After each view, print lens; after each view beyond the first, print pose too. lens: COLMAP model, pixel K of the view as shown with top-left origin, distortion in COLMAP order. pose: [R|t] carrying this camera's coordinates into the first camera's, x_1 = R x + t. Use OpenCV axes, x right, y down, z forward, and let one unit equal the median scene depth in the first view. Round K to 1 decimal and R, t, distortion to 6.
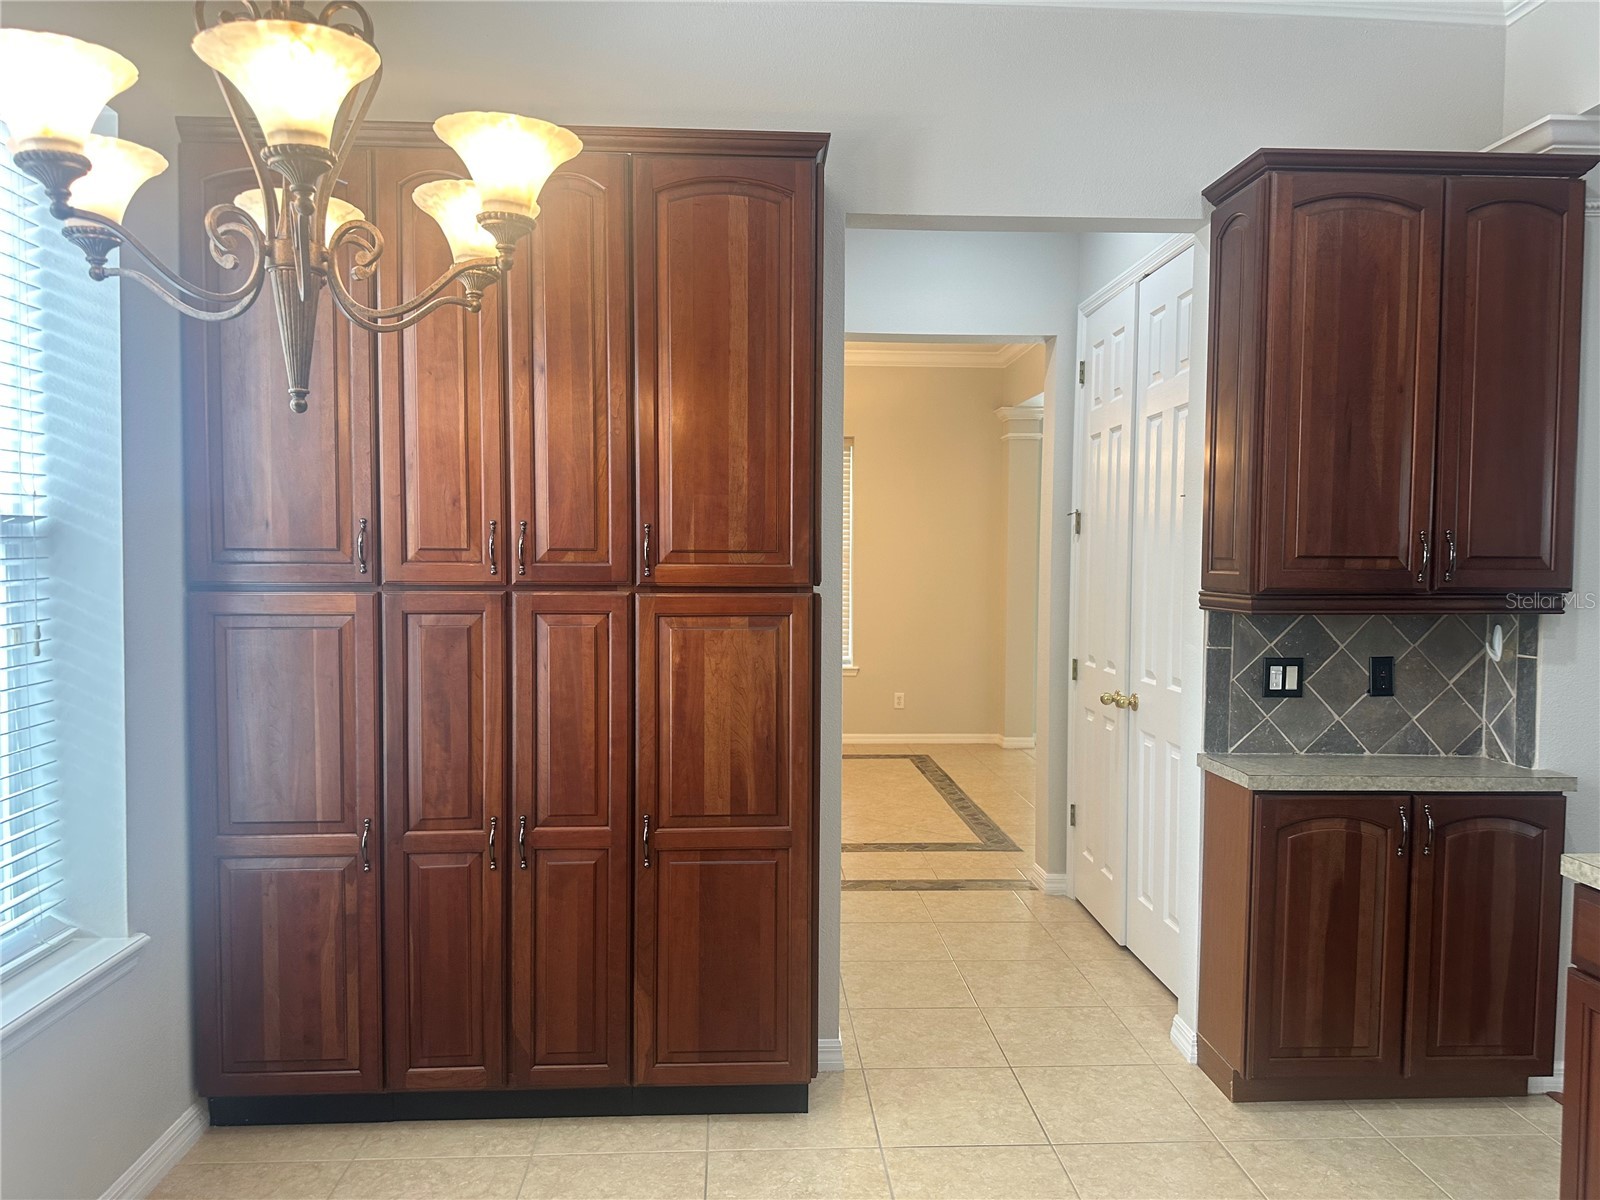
lens RADIAL K [[1111.0, 0, 805.3], [0, 1111.0, 603.2], [0, 0, 1]] dist [0.126434, -0.180772]
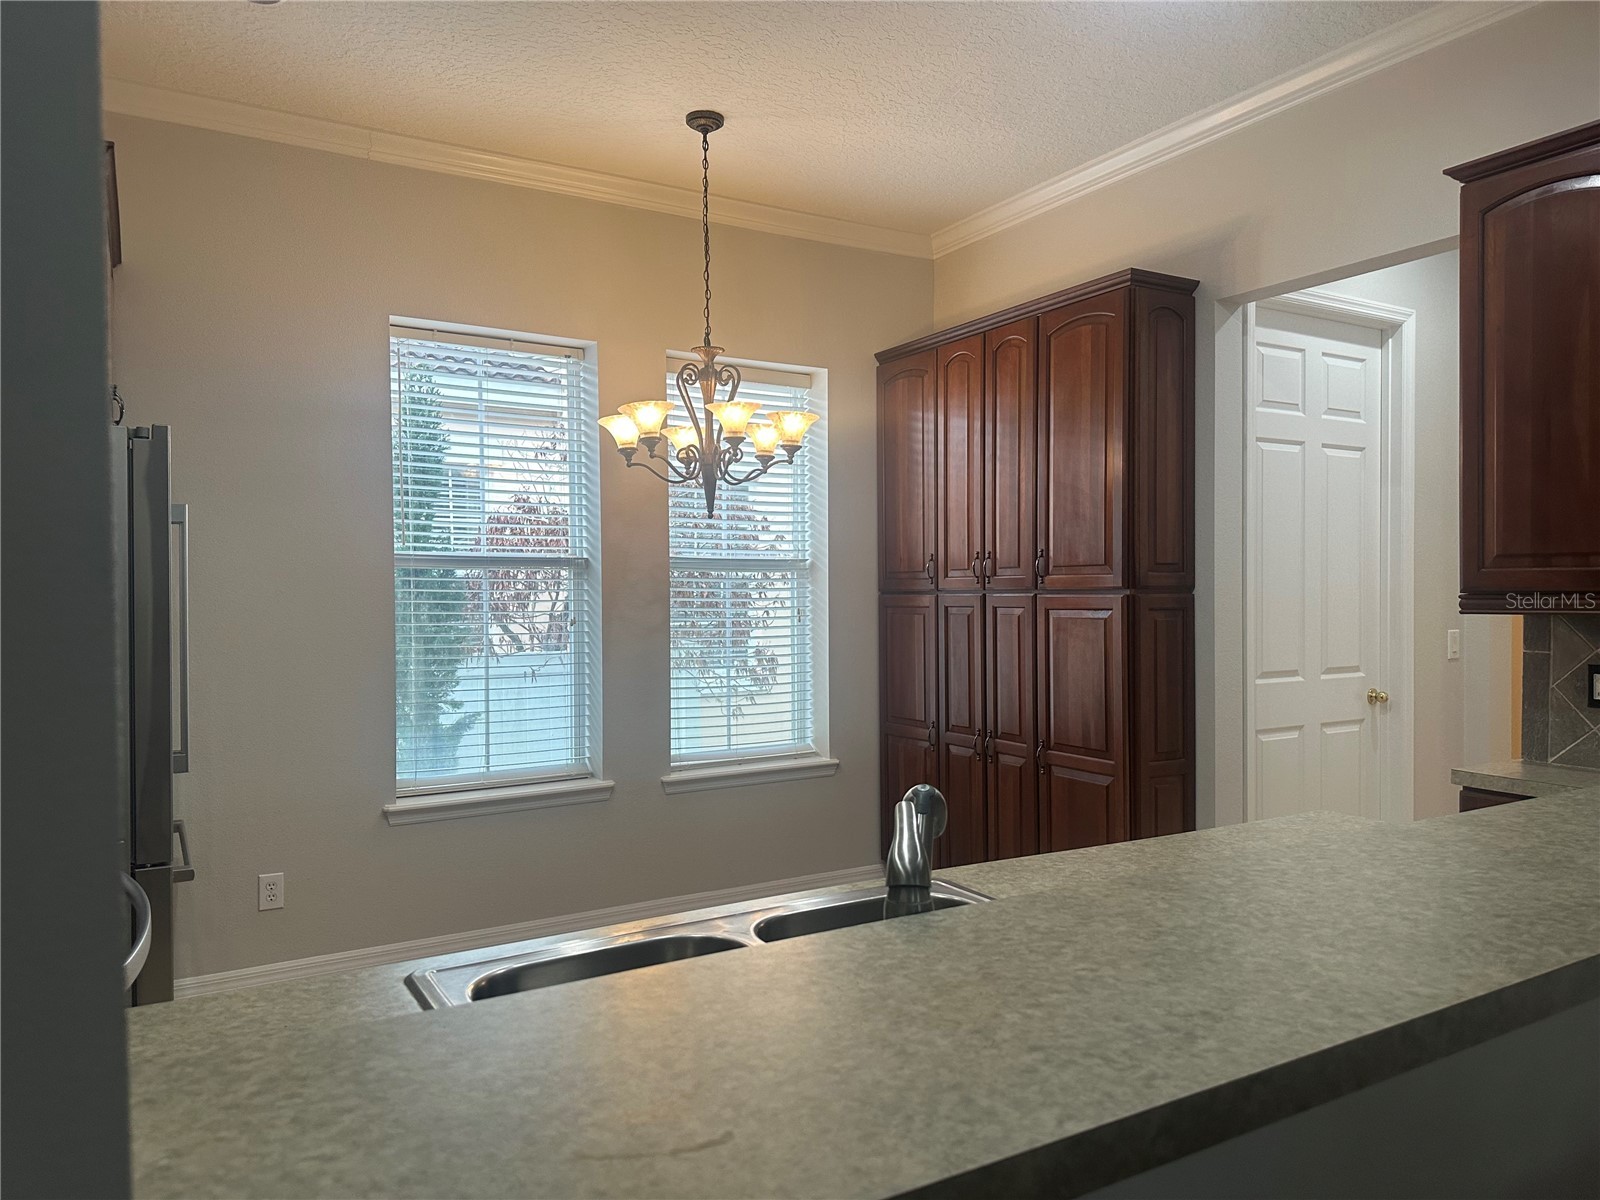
lens RADIAL K [[1111.0, 0, 805.3], [0, 1111.0, 603.2], [0, 0, 1]] dist [0.126434, -0.180772]
pose [[0.469854, 0.005775, -0.882725, 1.037847], [-0.012696, 0.999919, -0.000217, 0.007095], [0.882653, 0.011309, 0.469889, -0.006043]]
